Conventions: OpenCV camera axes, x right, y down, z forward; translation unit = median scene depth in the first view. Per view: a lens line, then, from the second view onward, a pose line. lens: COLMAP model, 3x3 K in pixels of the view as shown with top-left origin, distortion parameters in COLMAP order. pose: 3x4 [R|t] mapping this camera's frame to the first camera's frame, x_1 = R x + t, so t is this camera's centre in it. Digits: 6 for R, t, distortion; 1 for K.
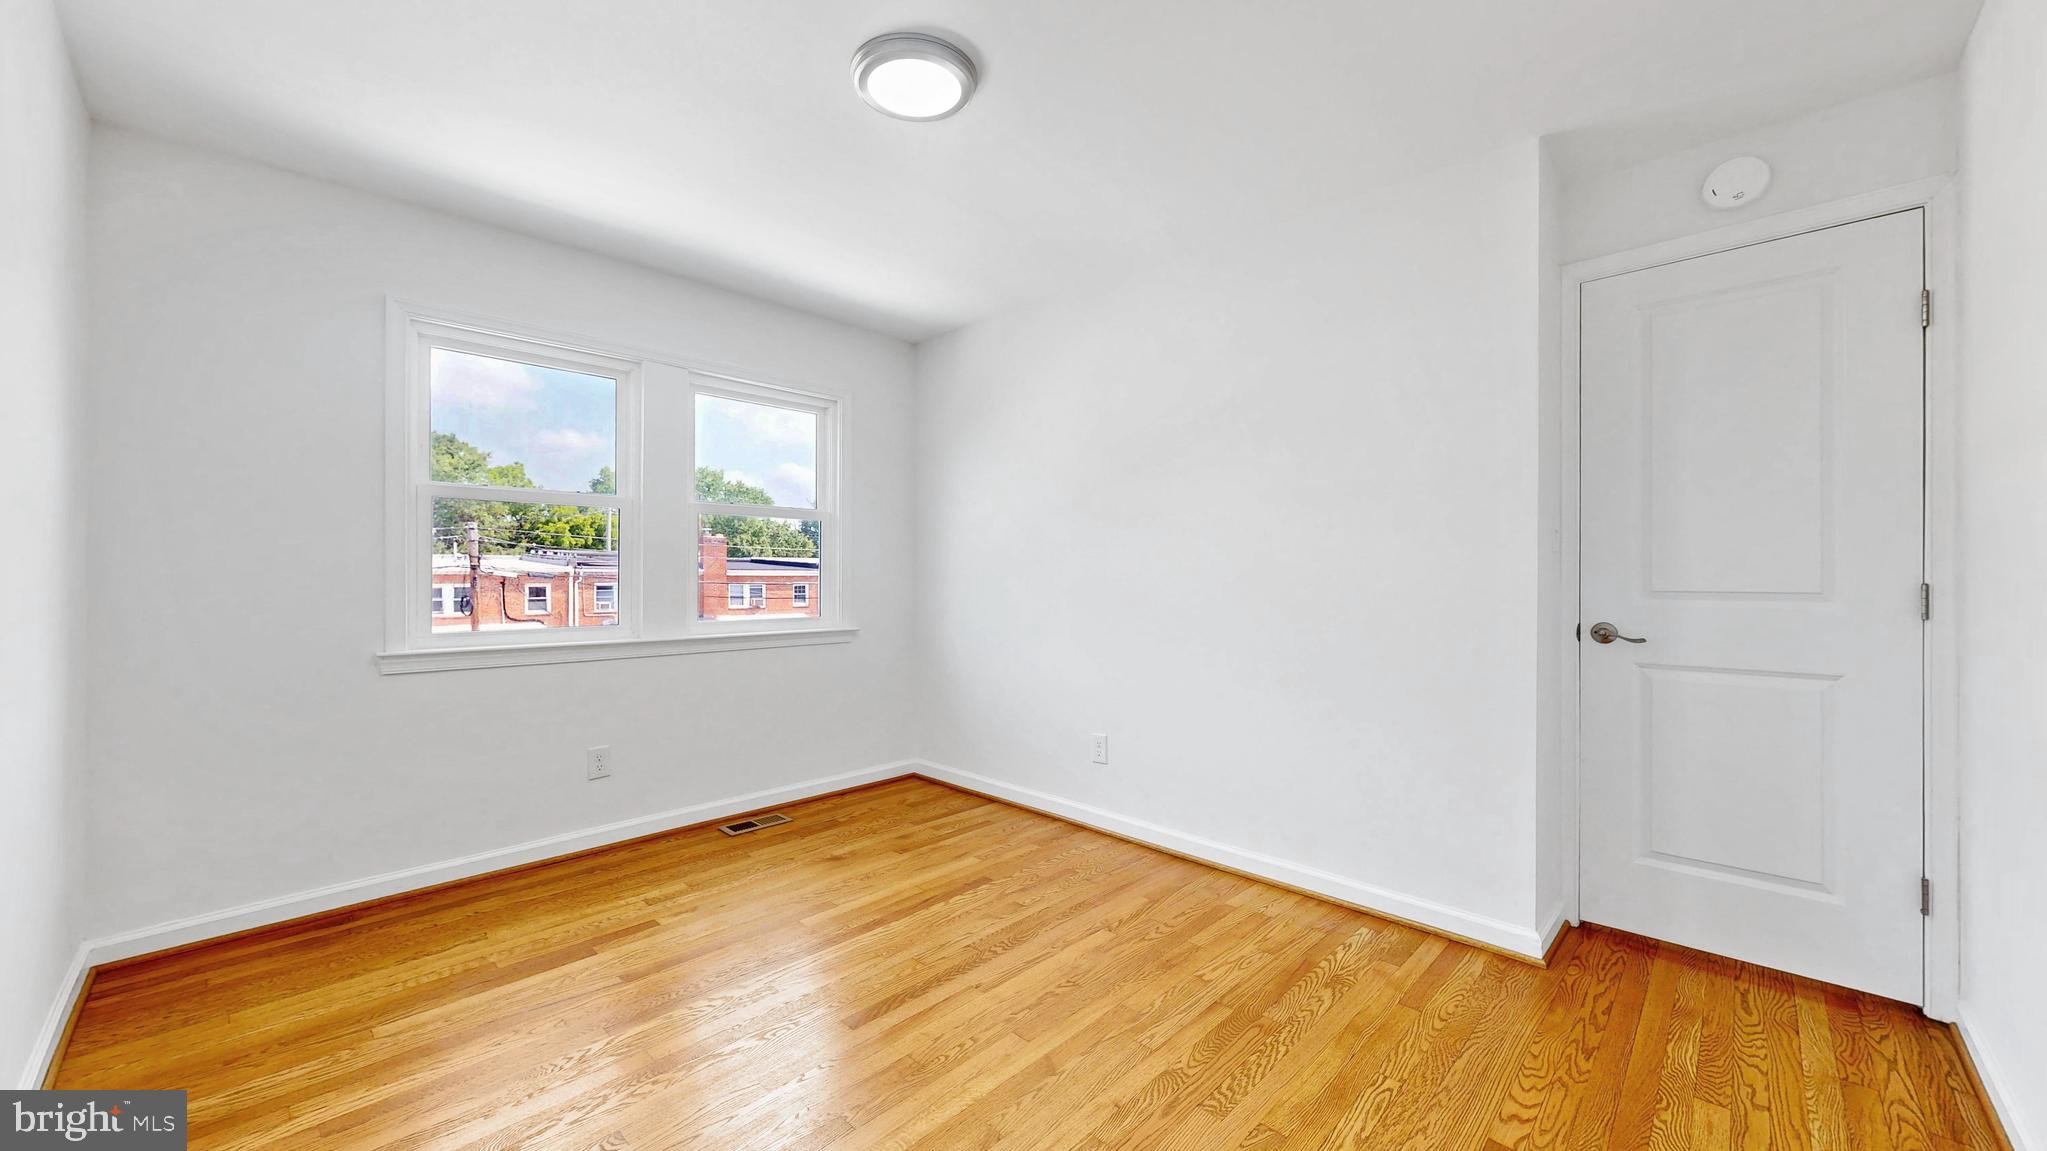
lens RADIAL K [[755.4, 0, 1026.8], [0, 755.4, 570.5], [0, 0, 1]] dist [0.007415, -0.000074]
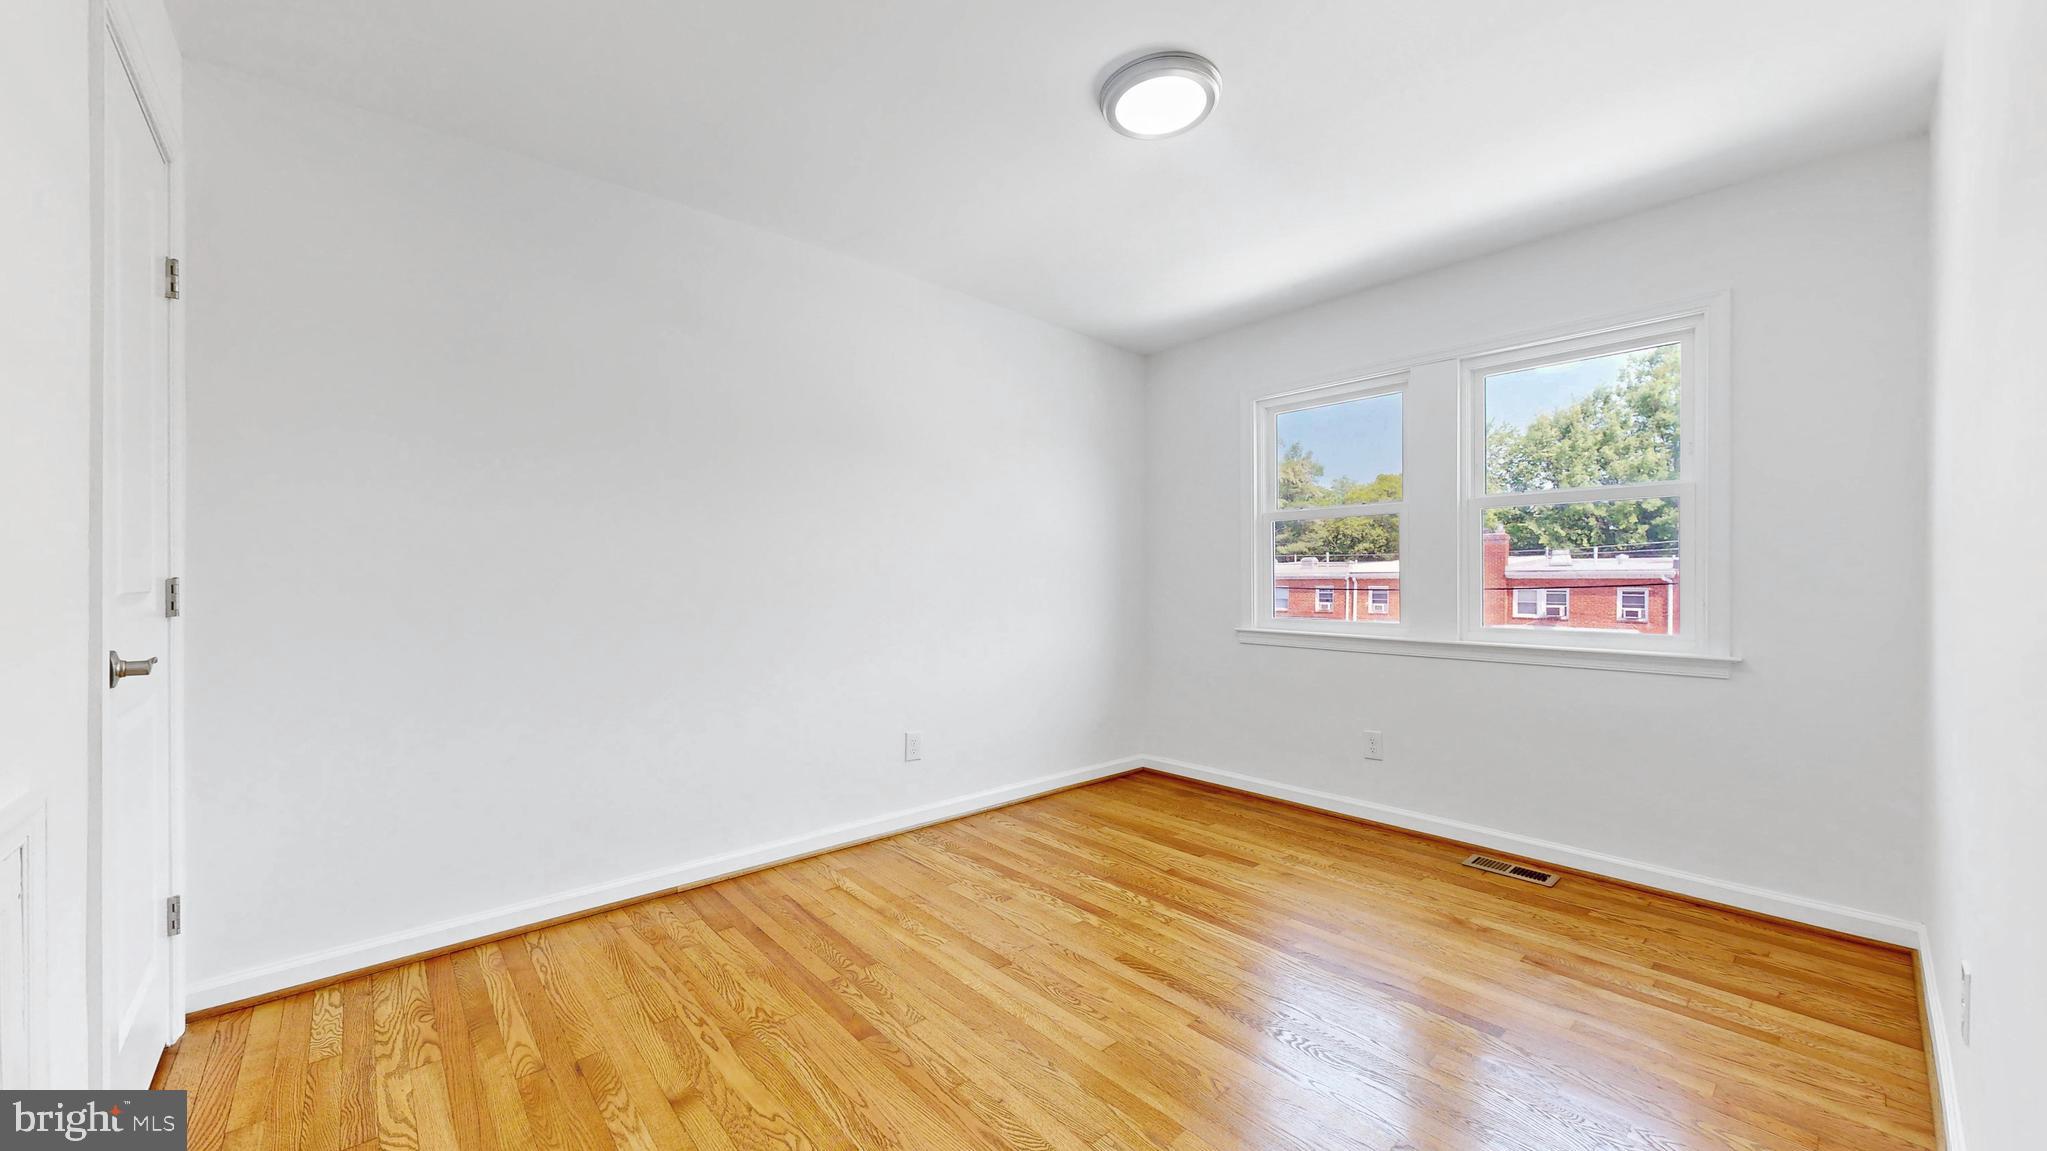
lens RADIAL K [[755.4, 0, 1026.7], [0, 755.4, 586.7], [0, 0, 1]] dist [0.007415, -0.000074]
pose [[-0.070606, 0.009697, -0.997457, 0.619429], [0.007820, 0.999927, 0.009168, 0.006528], [0.997474, -0.007153, -0.070677, 0.614707]]
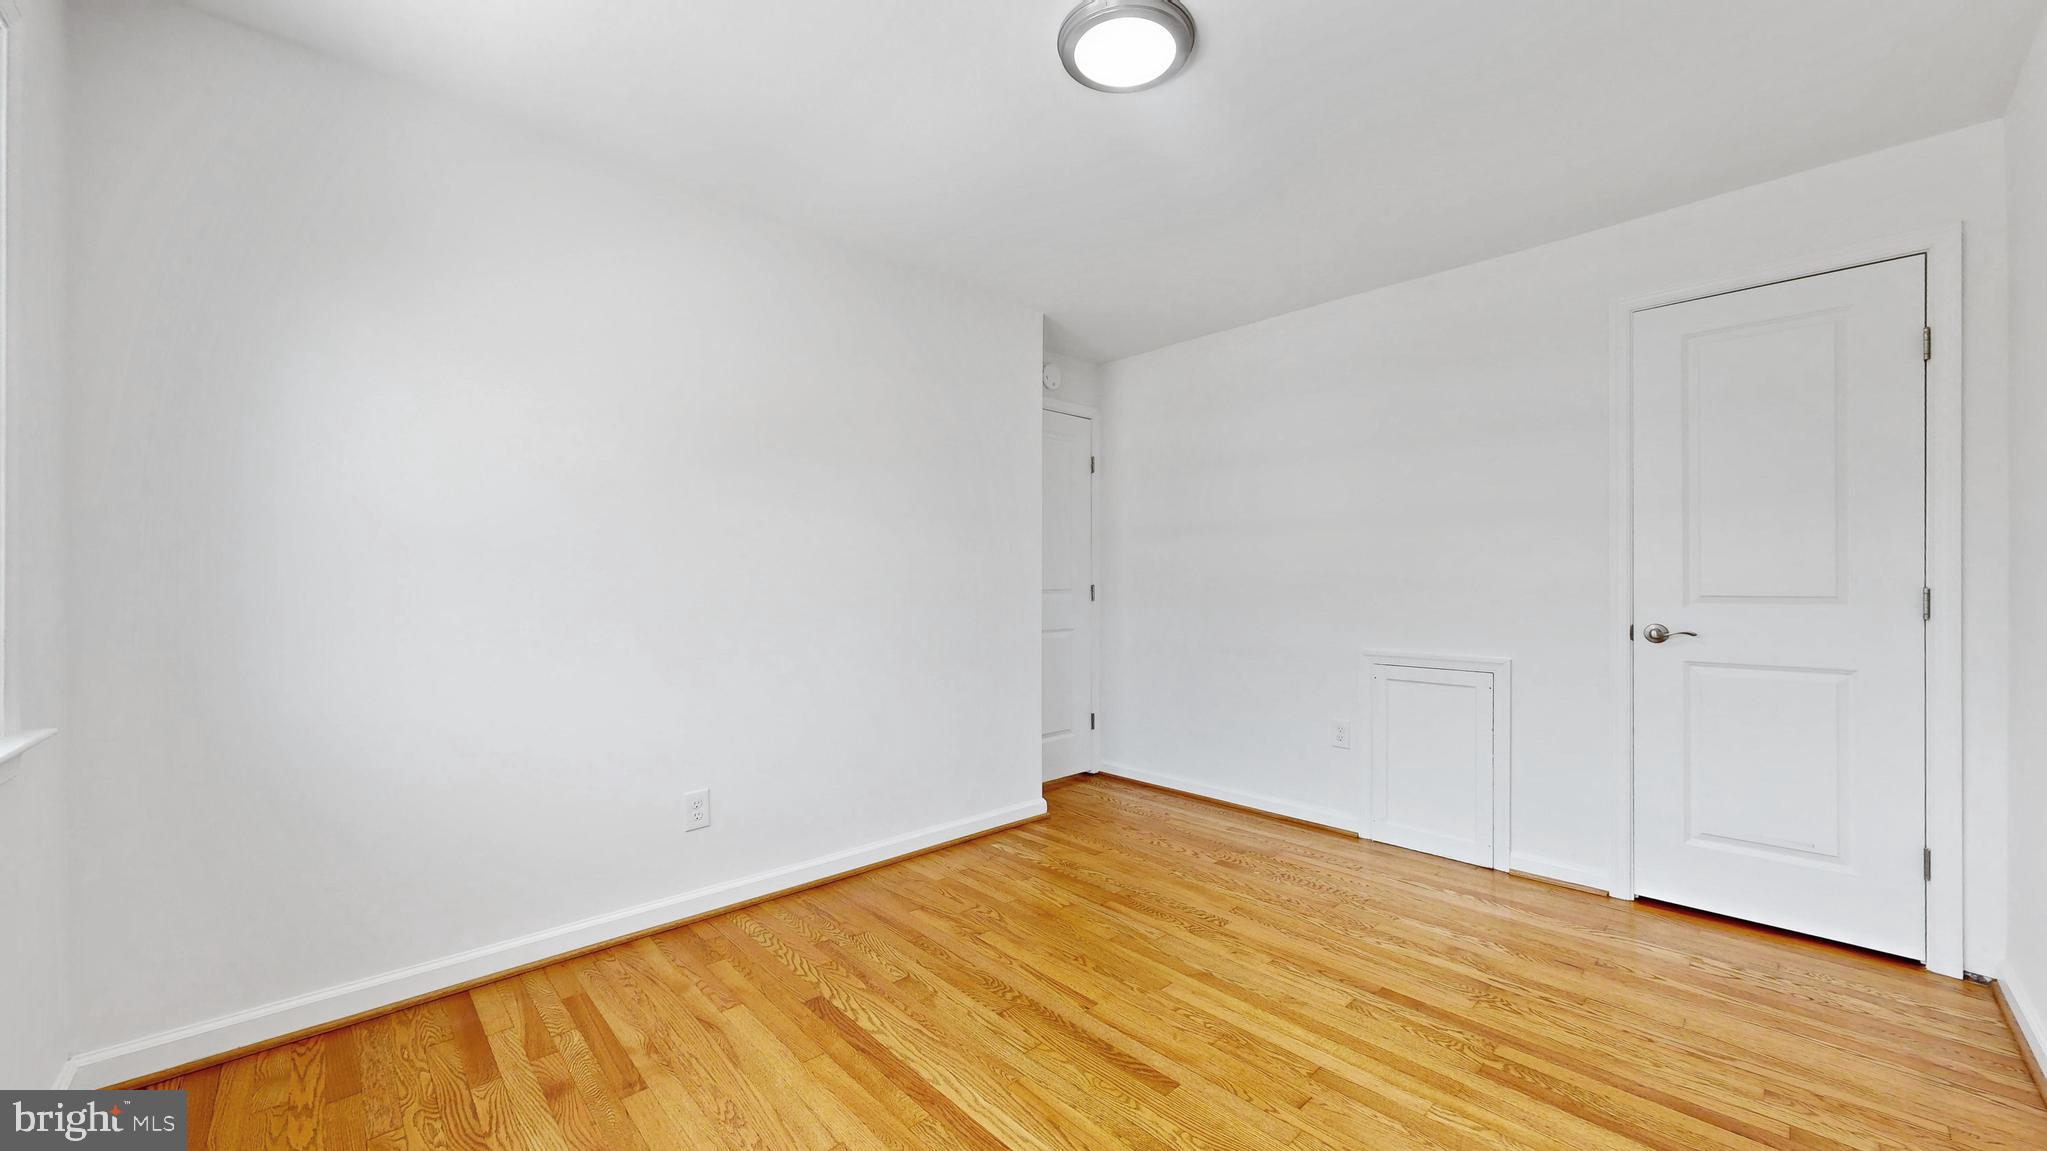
lens RADIAL K [[755.4, 0, 1014.6], [0, 755.4, 576.4], [0, 0, 1]] dist [0.007415, -0.000074]
pose [[0.052864, 0.004650, 0.998591, -0.744601], [-0.012596, 0.999913, -0.003989, 0.001415], [-0.998522, -0.012367, 0.052918, 0.748334]]
